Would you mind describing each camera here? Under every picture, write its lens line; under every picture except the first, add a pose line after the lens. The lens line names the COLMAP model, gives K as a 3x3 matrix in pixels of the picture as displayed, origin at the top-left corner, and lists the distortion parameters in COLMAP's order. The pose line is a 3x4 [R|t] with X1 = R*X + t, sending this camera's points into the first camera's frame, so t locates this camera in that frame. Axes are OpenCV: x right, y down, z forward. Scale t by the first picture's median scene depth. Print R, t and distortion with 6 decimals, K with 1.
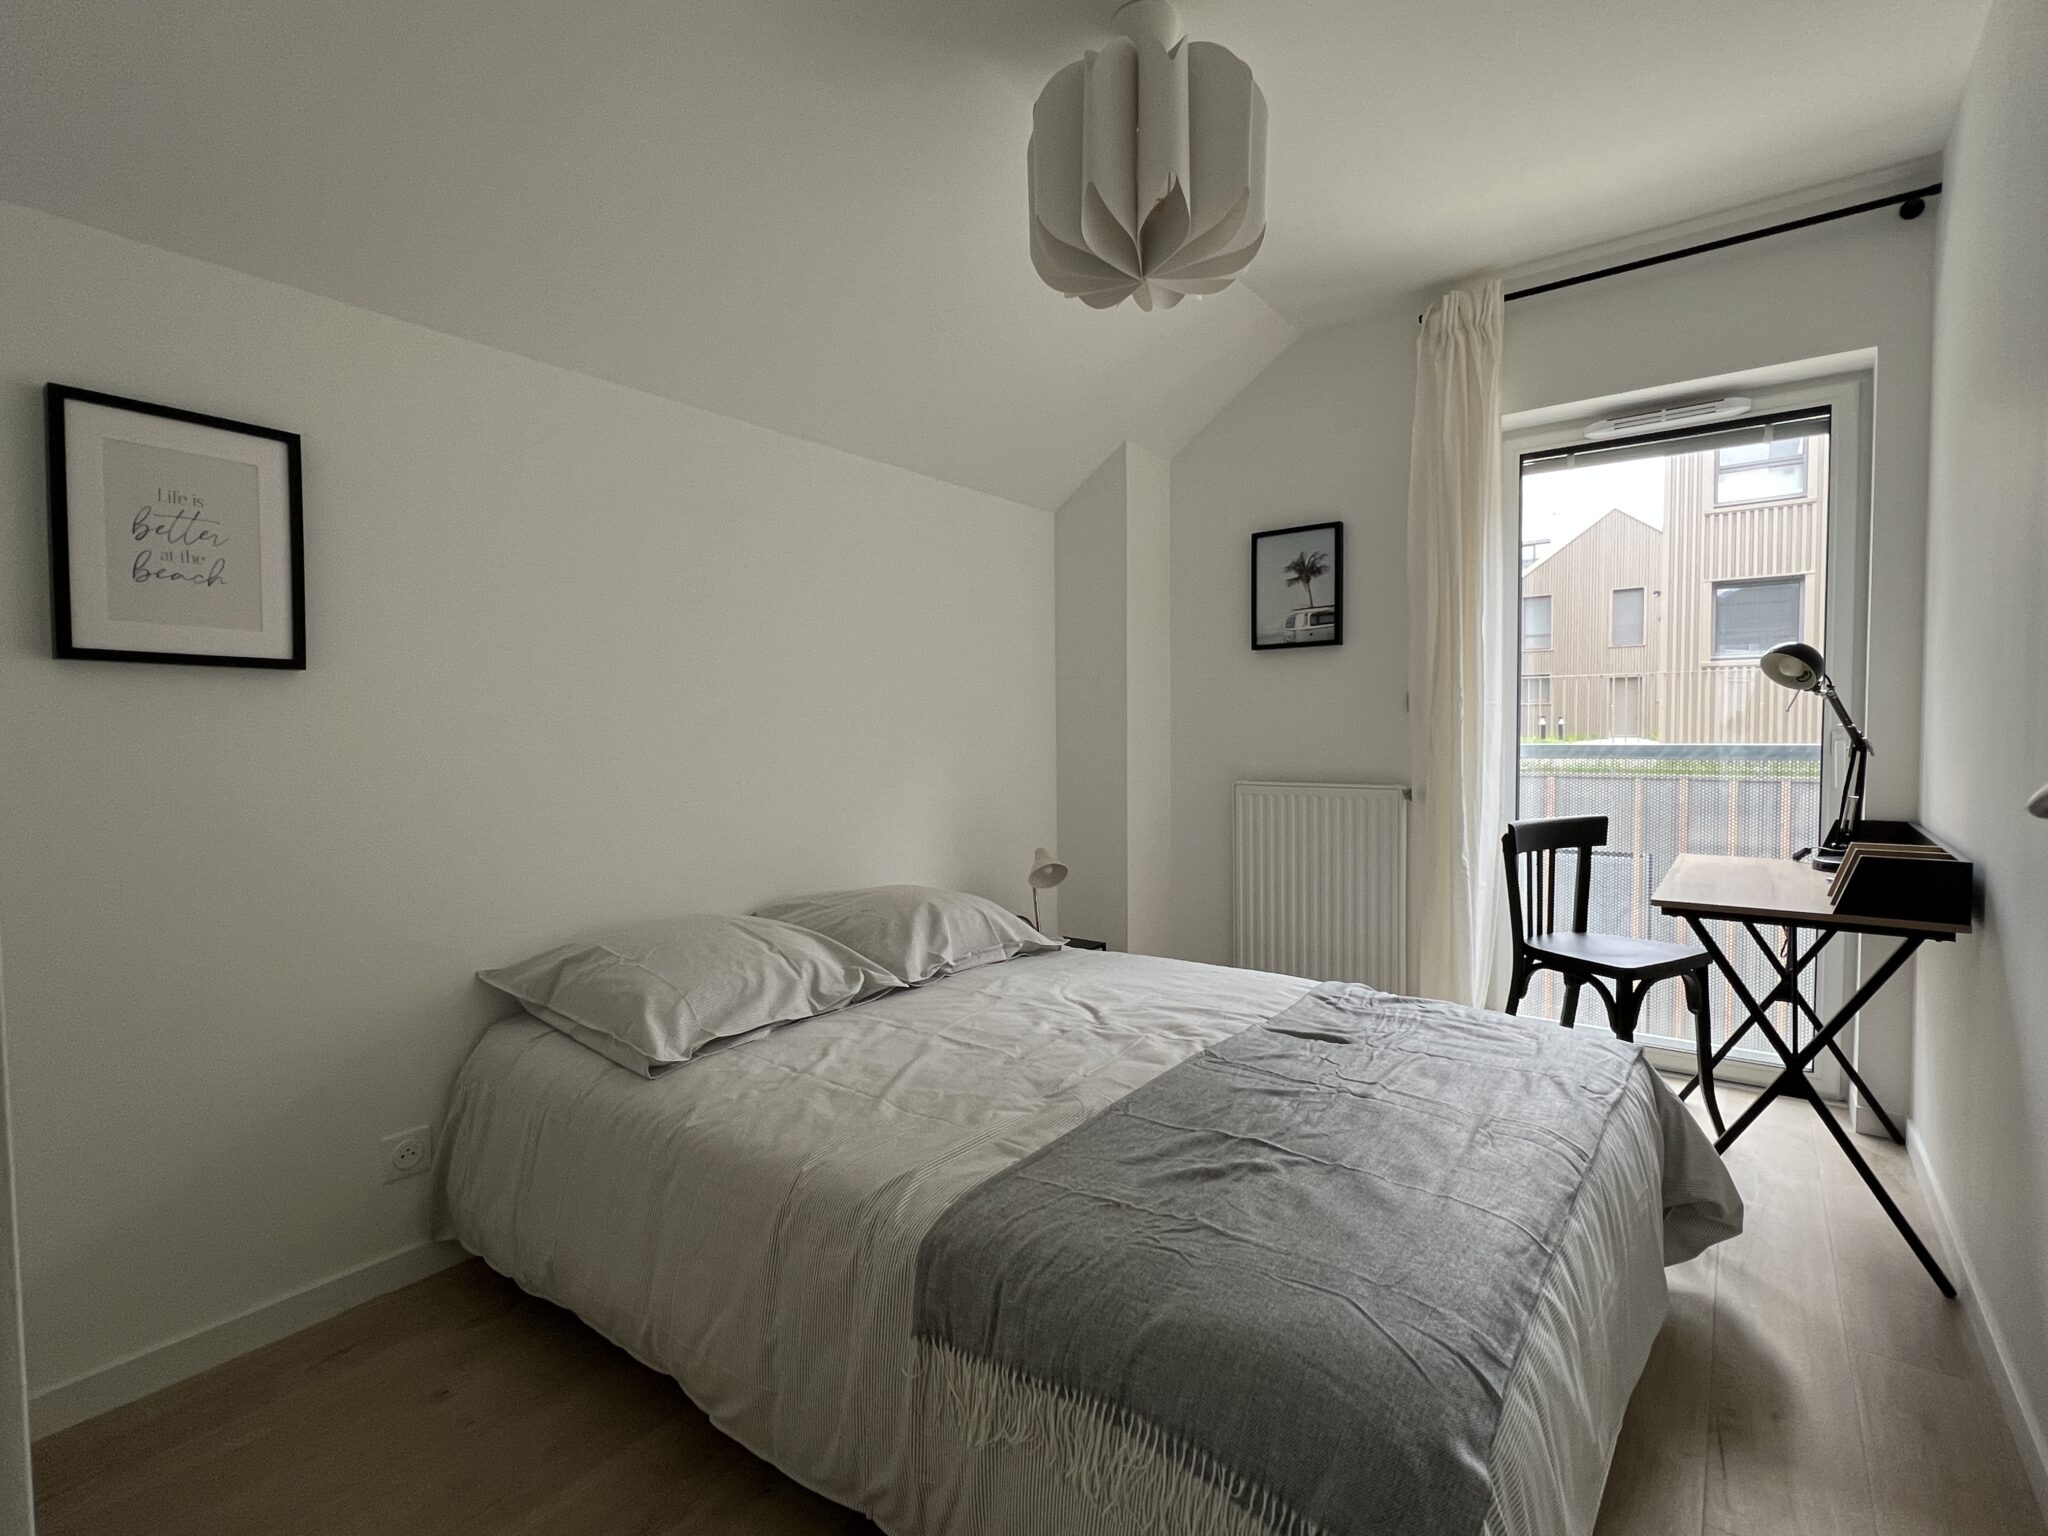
lens RADIAL K [[962.5, 0, 1024.0], [0, 962.5, 768.0], [0, 0, 1]] dist [-0.000419, -0.000064]
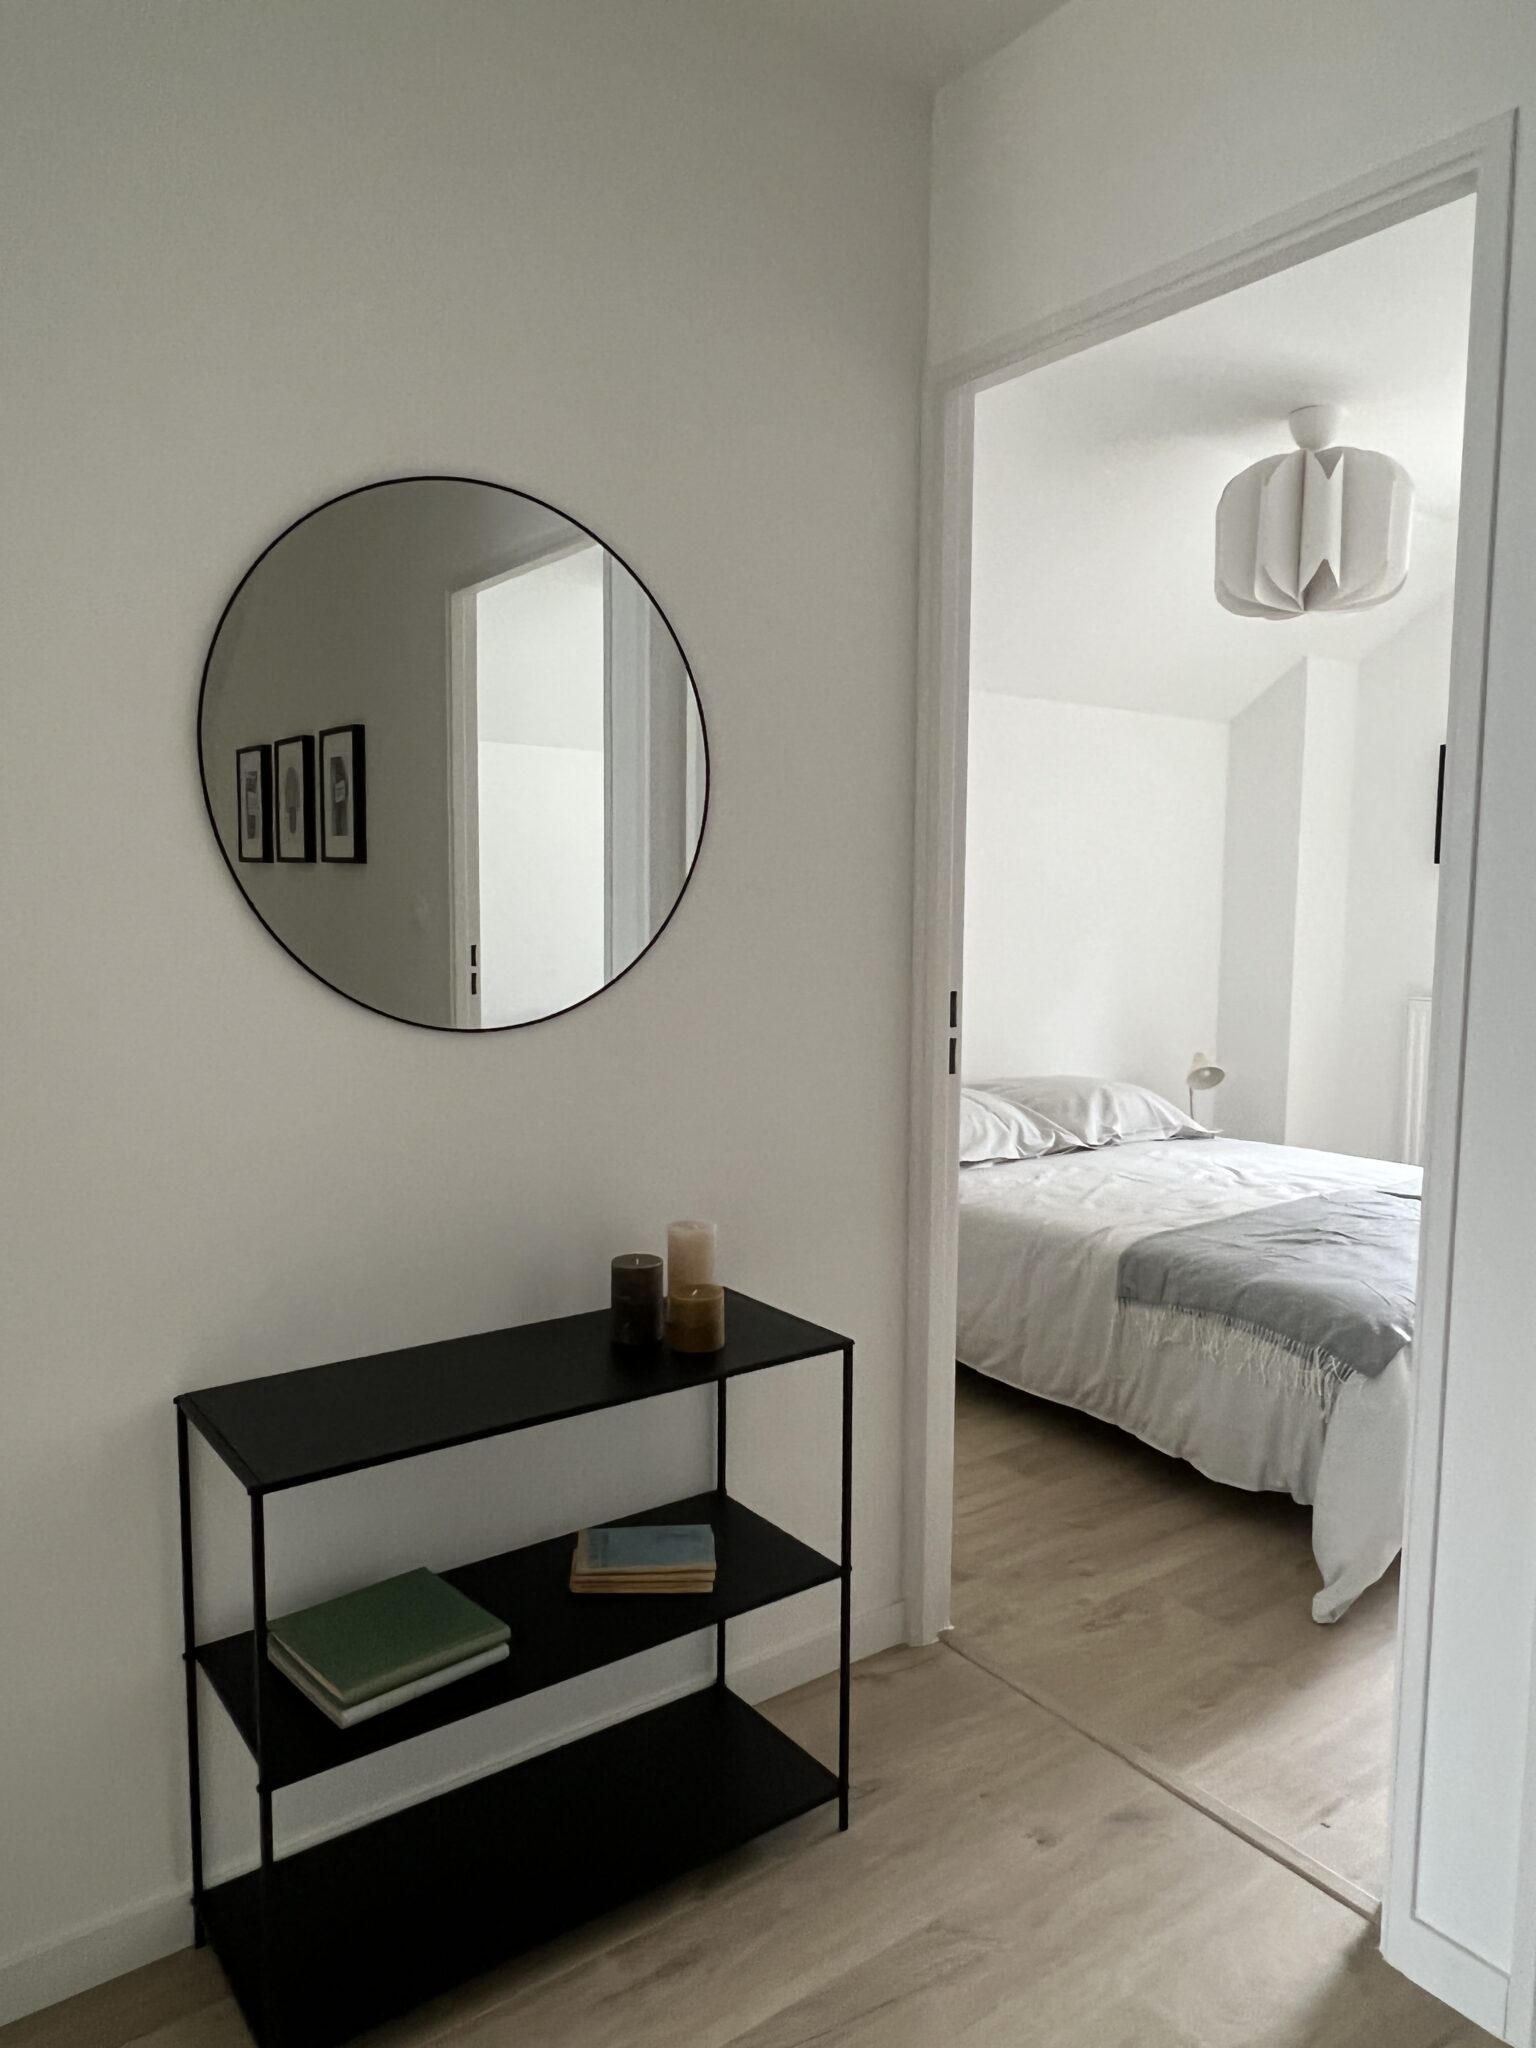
lens RADIAL K [[1344.8, 0, 768.0], [0, 1344.8, 1024.0], [0, 0, 1]] dist [0.004182, -0.000244]
pose [[0.956767, 0.045671, -0.287248, -0.023098], [-0.029191, 0.997686, 0.061399, -0.044862], [0.289387, -0.050360, 0.955886, -1.006373]]
